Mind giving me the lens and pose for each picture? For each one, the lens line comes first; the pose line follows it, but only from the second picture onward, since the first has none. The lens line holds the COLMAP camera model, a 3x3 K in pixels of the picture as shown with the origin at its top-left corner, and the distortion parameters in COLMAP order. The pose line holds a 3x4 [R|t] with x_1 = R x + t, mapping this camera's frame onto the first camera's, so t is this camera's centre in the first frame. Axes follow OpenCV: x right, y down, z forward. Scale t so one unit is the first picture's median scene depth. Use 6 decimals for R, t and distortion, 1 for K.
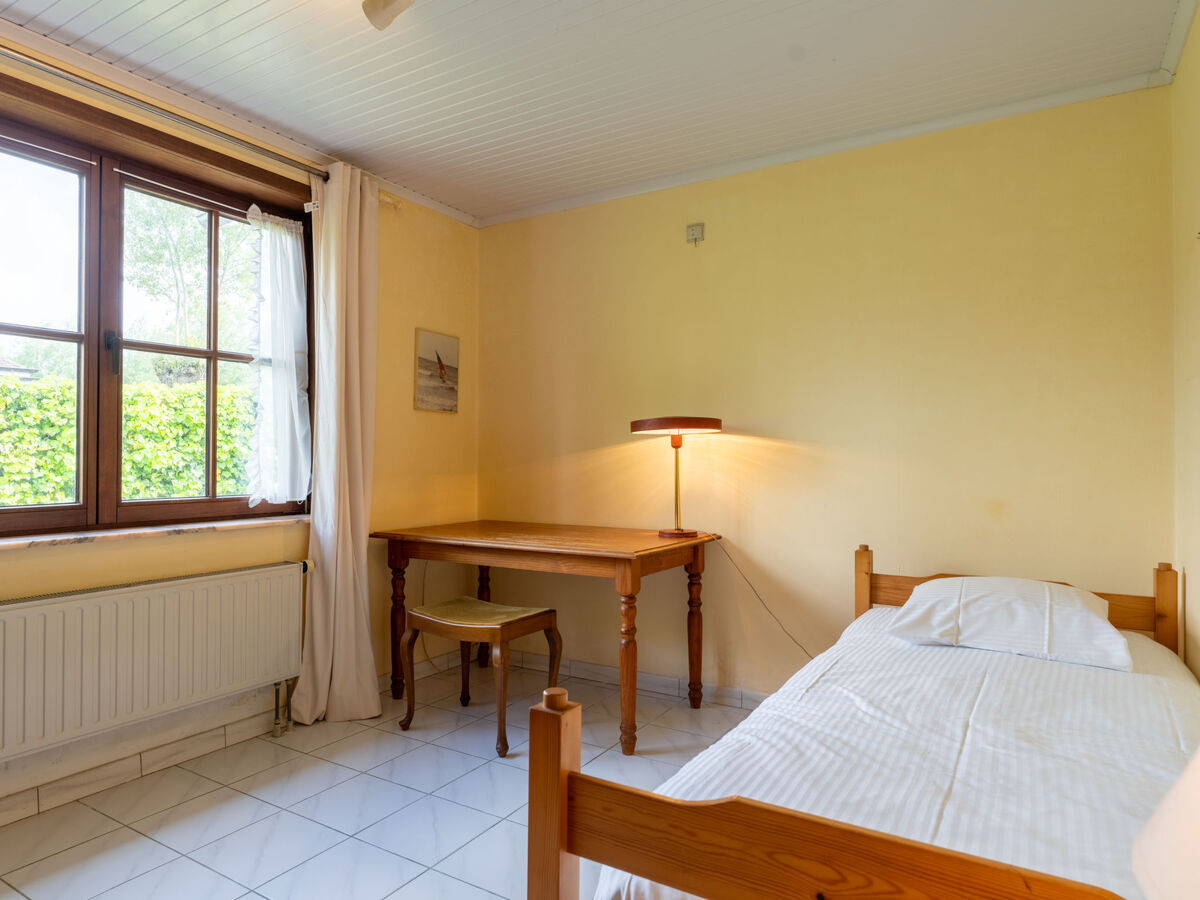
lens RADIAL K [[728.9, 0, 600.0], [0, 728.9, 450.0], [0, 0, 1]] dist [0.003152, 0.000919]
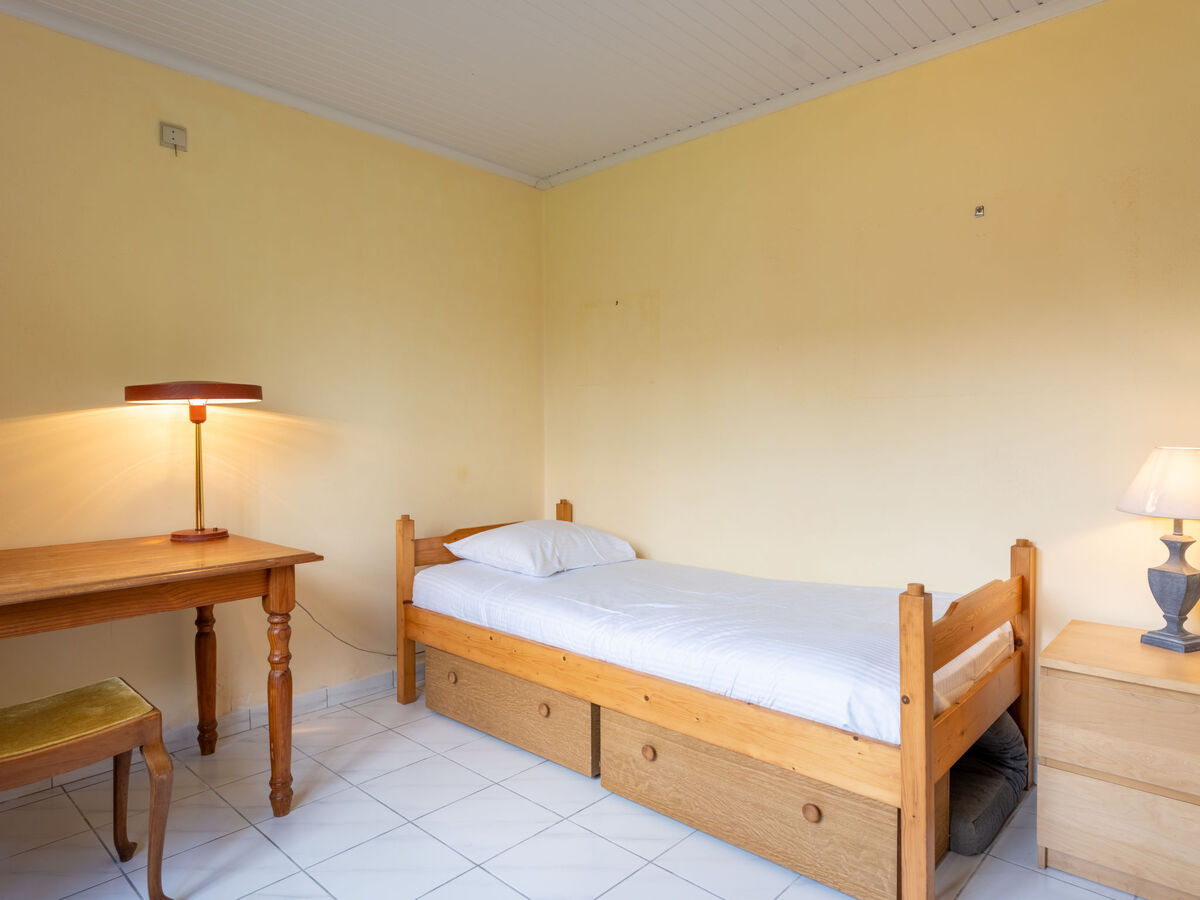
lens RADIAL K [[728.9, 0, 600.0], [0, 728.9, 450.0], [0, 0, 1]] dist [0.003152, 0.000919]
pose [[0.200025, -0.022780, 0.979526, -0.568224], [-0.001714, 0.999720, 0.023600, 0.006970], [-0.979789, -0.006399, 0.199930, 0.450708]]
